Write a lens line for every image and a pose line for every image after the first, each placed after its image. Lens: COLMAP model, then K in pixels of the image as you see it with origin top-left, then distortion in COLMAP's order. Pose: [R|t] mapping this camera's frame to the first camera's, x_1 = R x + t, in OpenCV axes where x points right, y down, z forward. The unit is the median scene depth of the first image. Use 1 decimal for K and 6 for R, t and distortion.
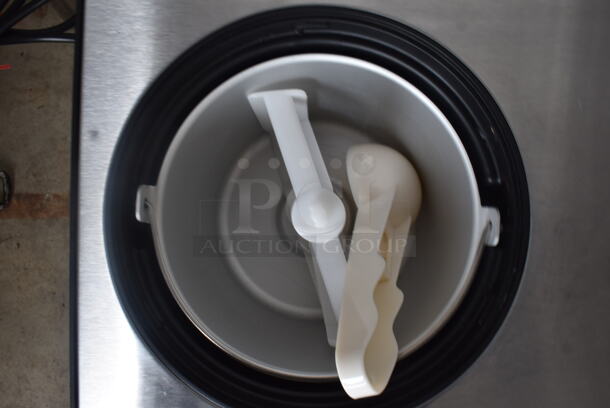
lens RADIAL K [[527.3, 0, 306.8], [0, 527.3, 204.6], [0, 0, 1]] dist [-0.097068, 0.020075]
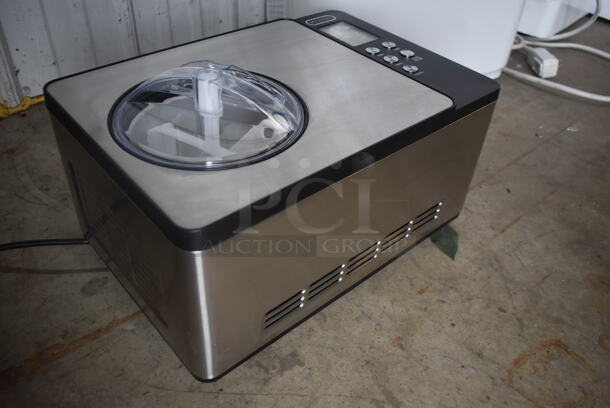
lens RADIAL K [[527.3, 0, 306.4], [0, 527.3, 204.2], [0, 0, 1]] dist [-0.097068, 0.020075]
pose [[0.745269, -0.382020, 0.546476, -0.879841], [0.659295, 0.544547, -0.518457, 1.402657], [-0.099521, 0.746679, 0.657698, -0.152962]]
